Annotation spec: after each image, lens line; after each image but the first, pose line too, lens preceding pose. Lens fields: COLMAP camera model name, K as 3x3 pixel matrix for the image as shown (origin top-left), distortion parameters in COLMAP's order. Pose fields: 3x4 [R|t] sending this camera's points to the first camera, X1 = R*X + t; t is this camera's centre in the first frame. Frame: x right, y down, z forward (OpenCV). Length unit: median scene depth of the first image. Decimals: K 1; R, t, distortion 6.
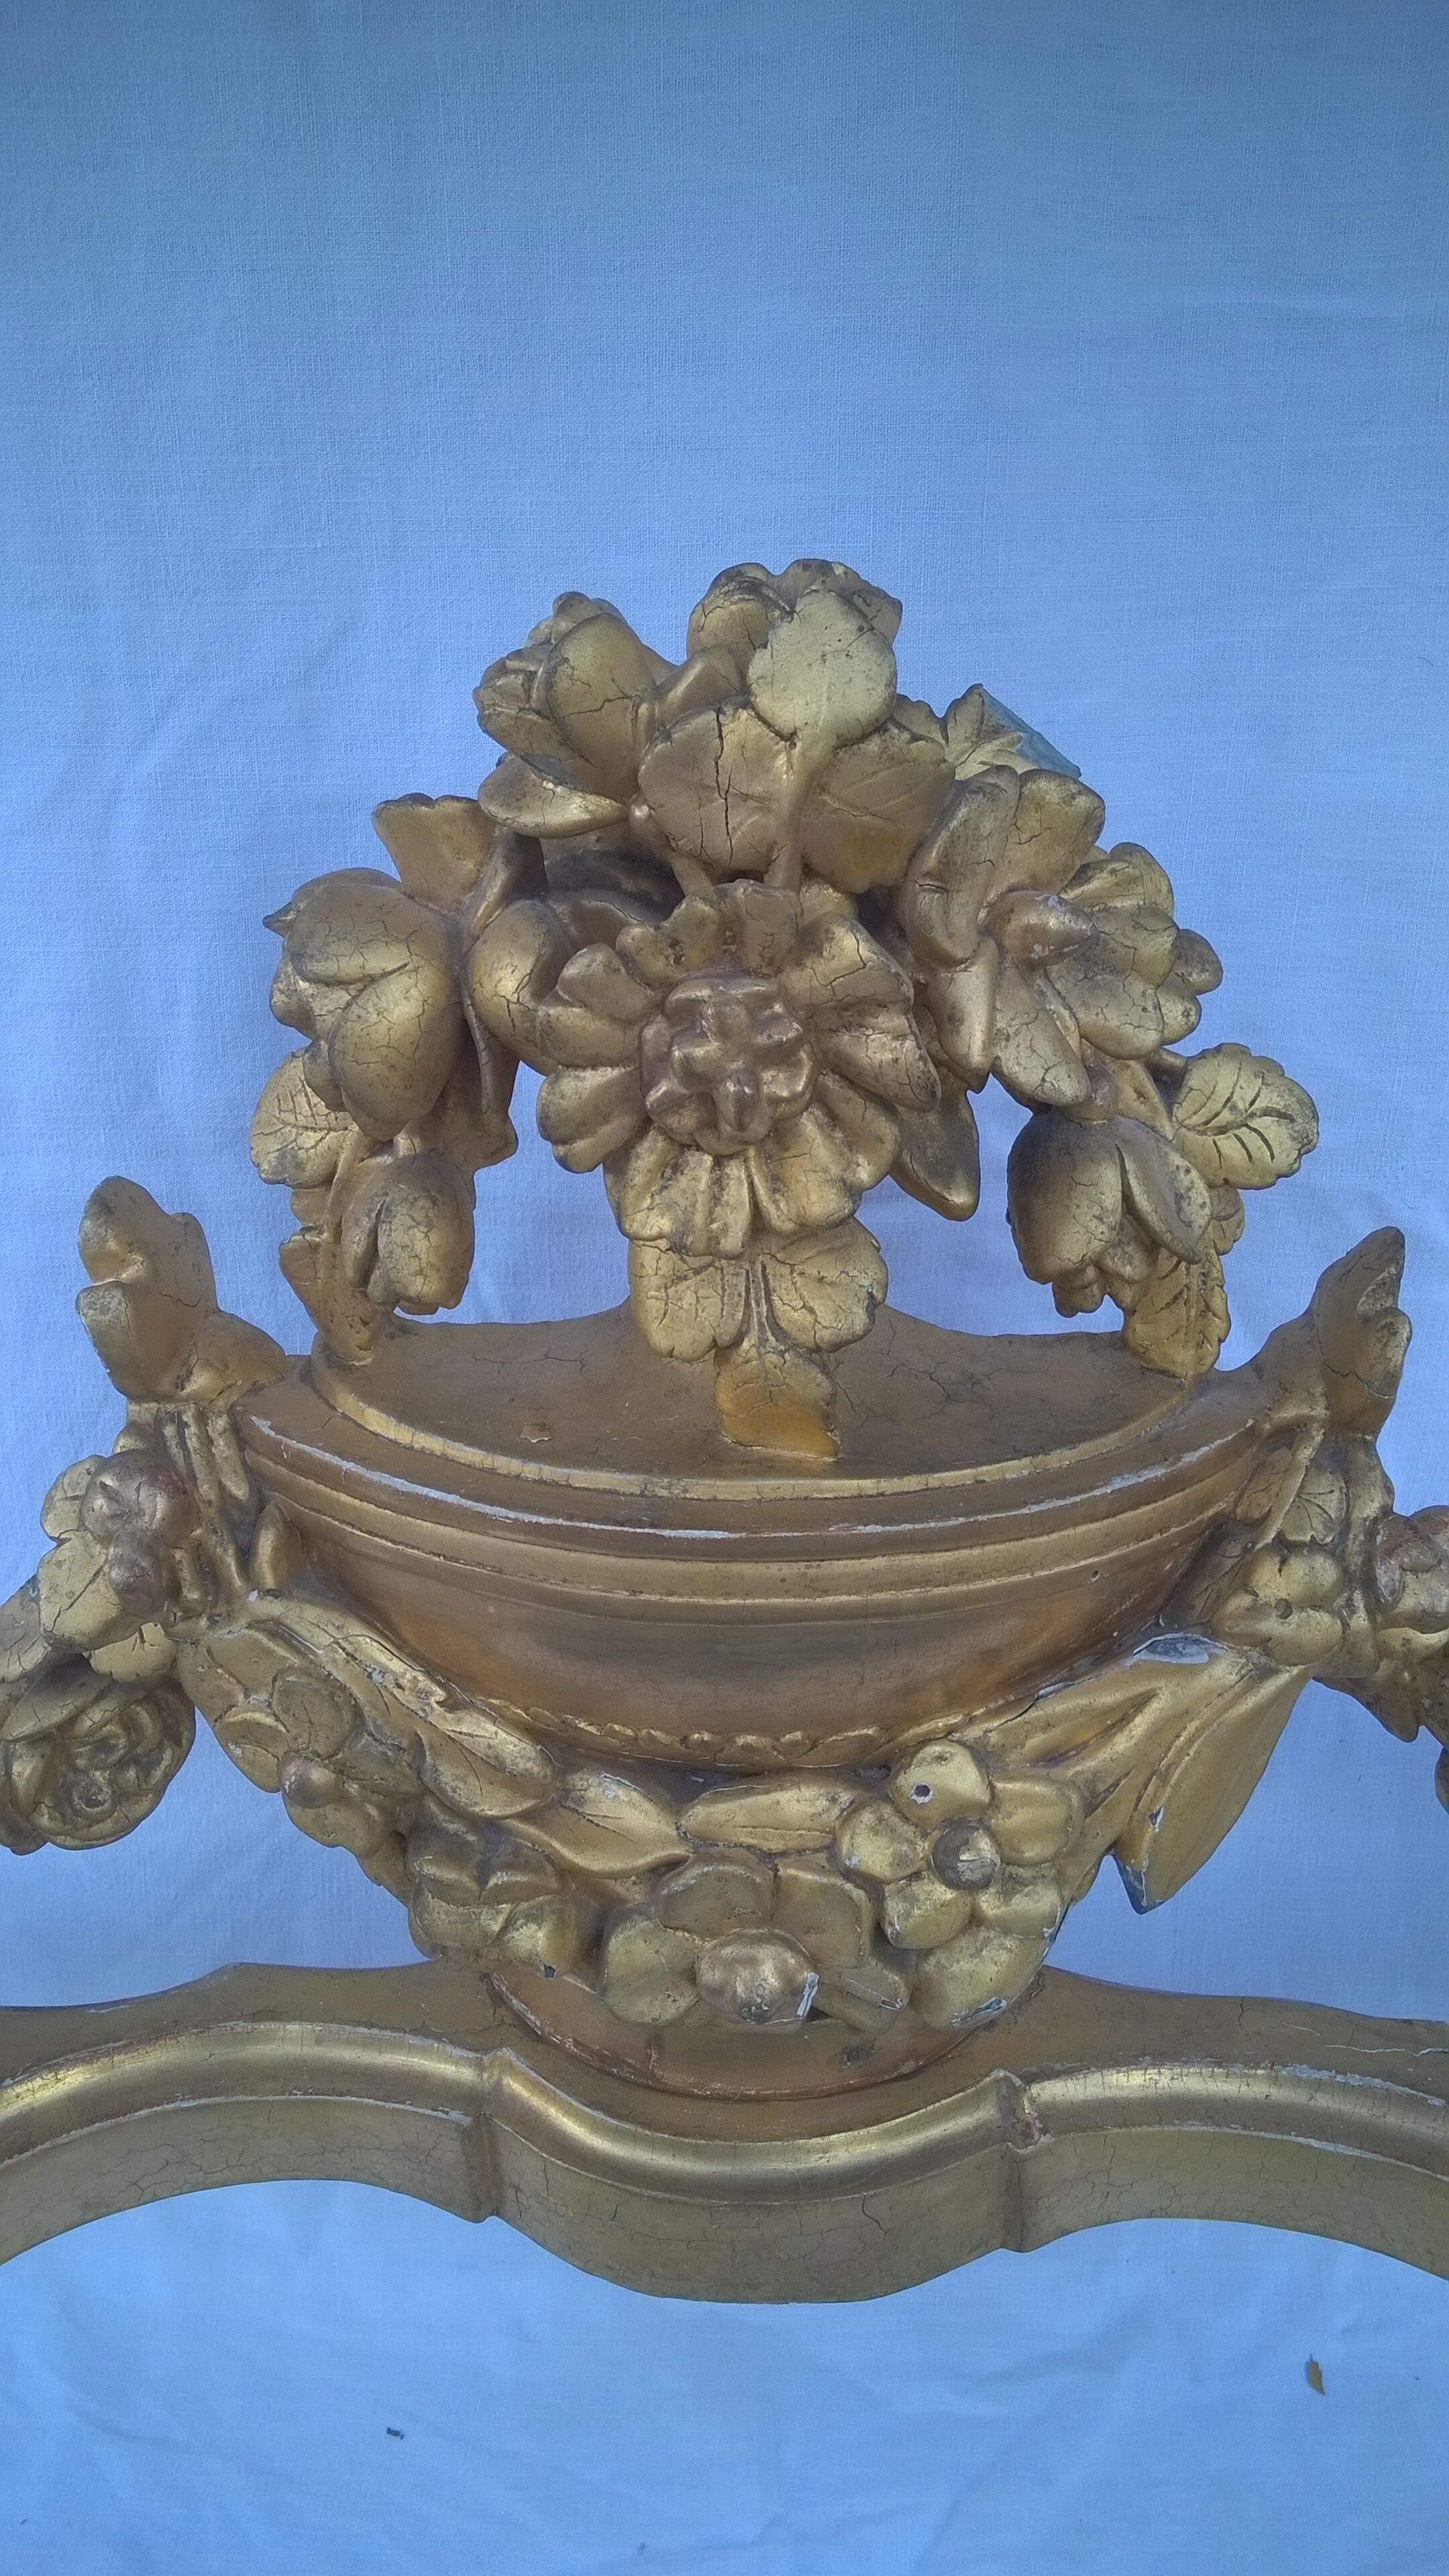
lens RADIAL K [[1959.0, 0, 738.2], [0, 1959.0, 1299.2], [0, 0, 1]] dist [0.002543, -0.009555]
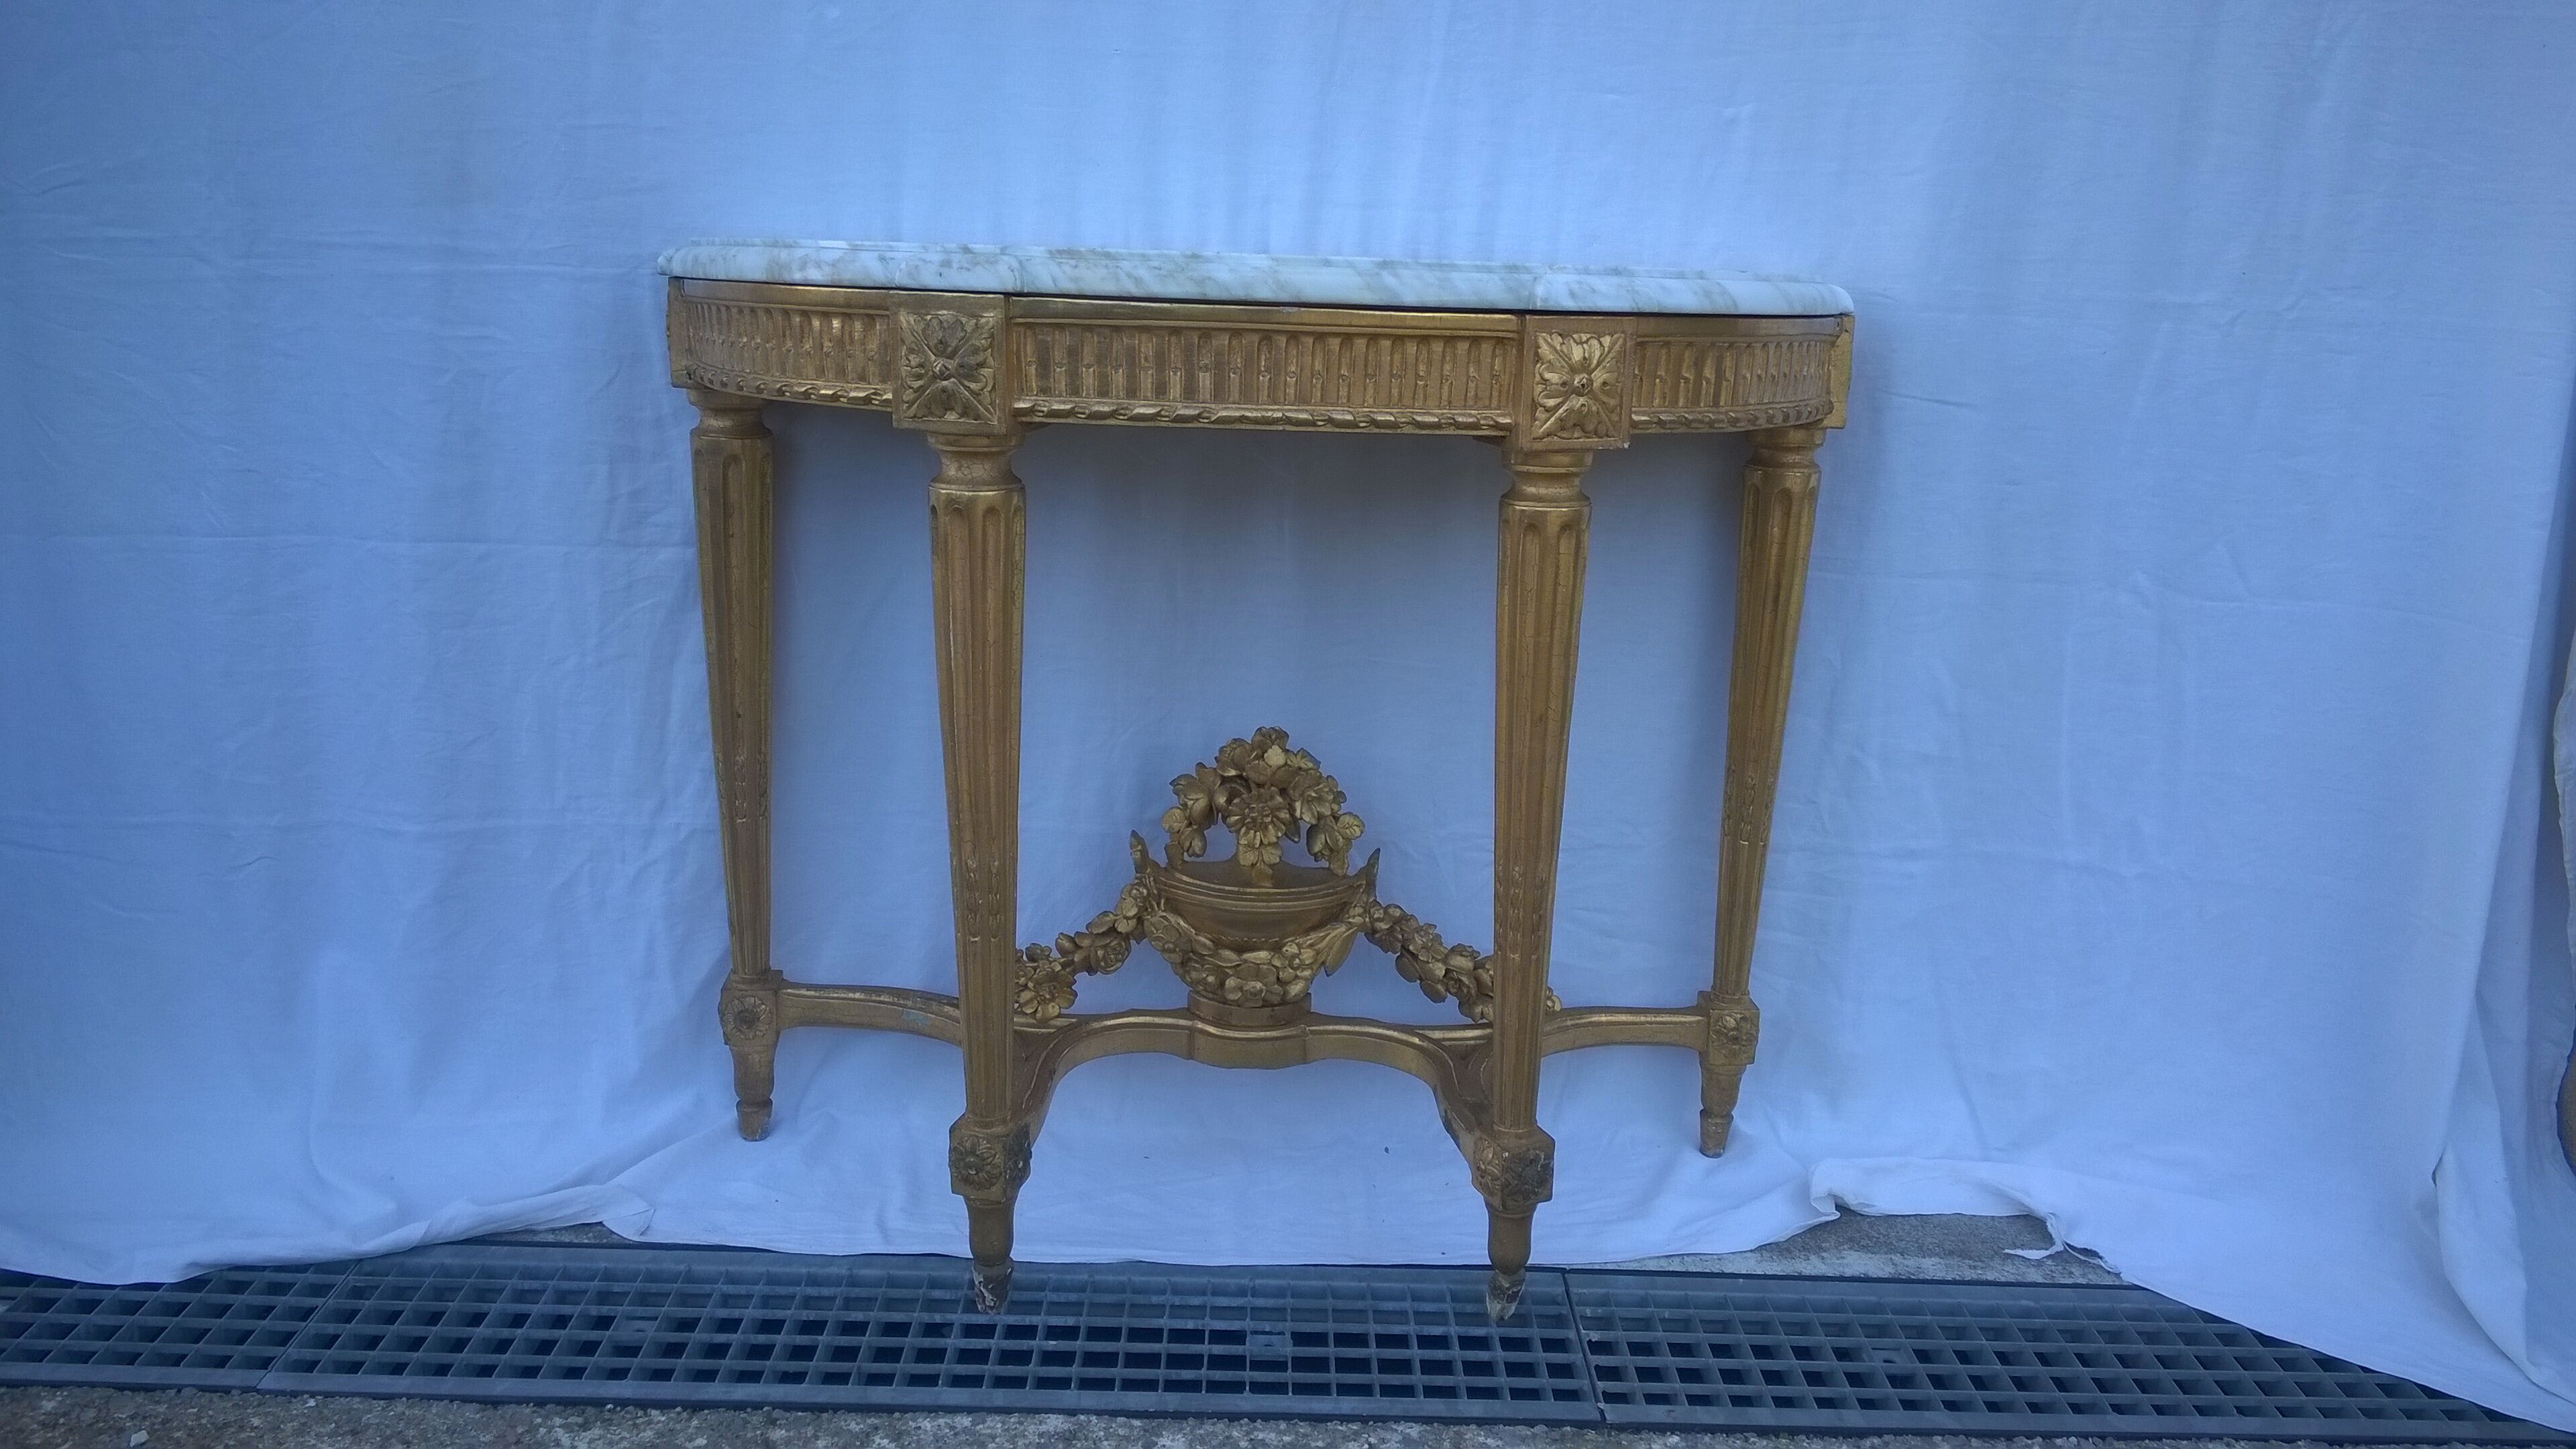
lens RADIAL K [[1972.3, 0, 1306.7], [0, 1972.3, 723.5], [0, 0, 1]] dist [-0.001924, -0.002396]
pose [[0.996098, 0.037402, 0.079936, -0.303704], [-0.027994, 0.992887, -0.115723, 0.256420], [-0.083696, 0.113034, 0.990060, -4.376888]]
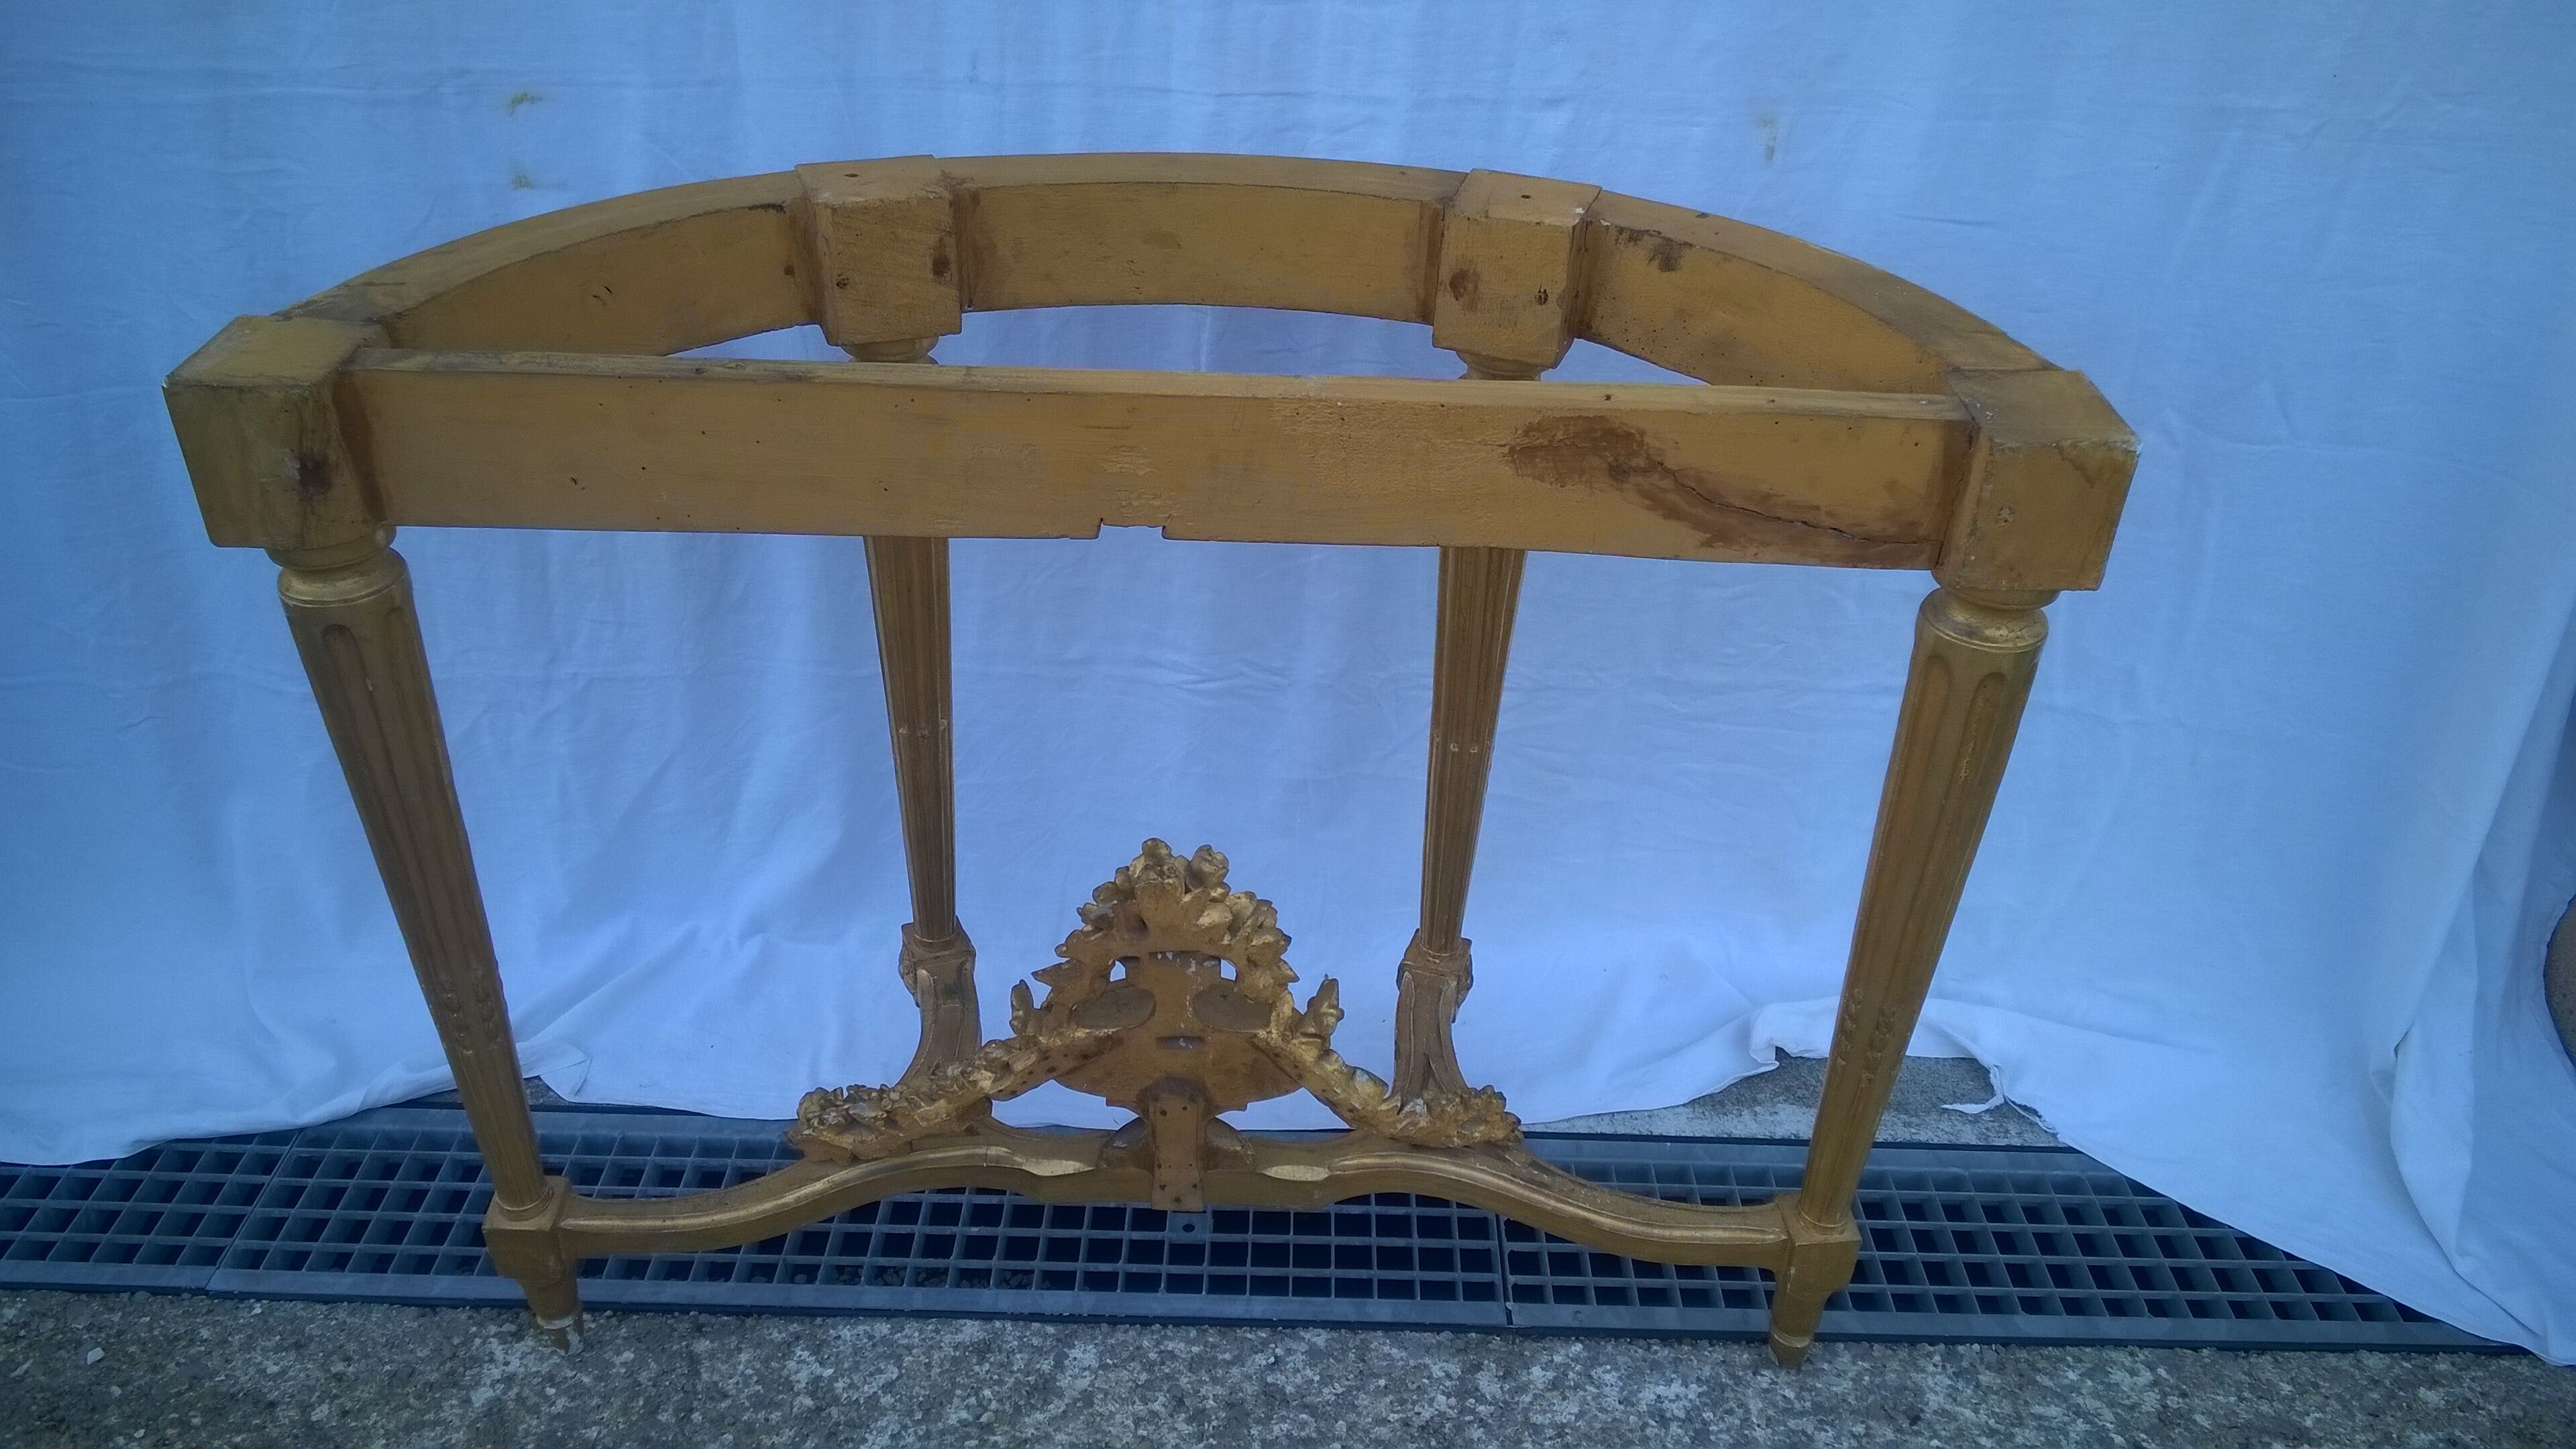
lens RADIAL K [[1959.0, 0, 1294.1], [0, 1959.0, 769.5], [0, 0, 1]] dist [0.002543, -0.009555]
pose [[0.998693, 0.014463, 0.049021, 0.058804], [-0.023732, 0.980686, 0.194143, -0.872650], [-0.045267, -0.195053, 0.979748, -3.971498]]
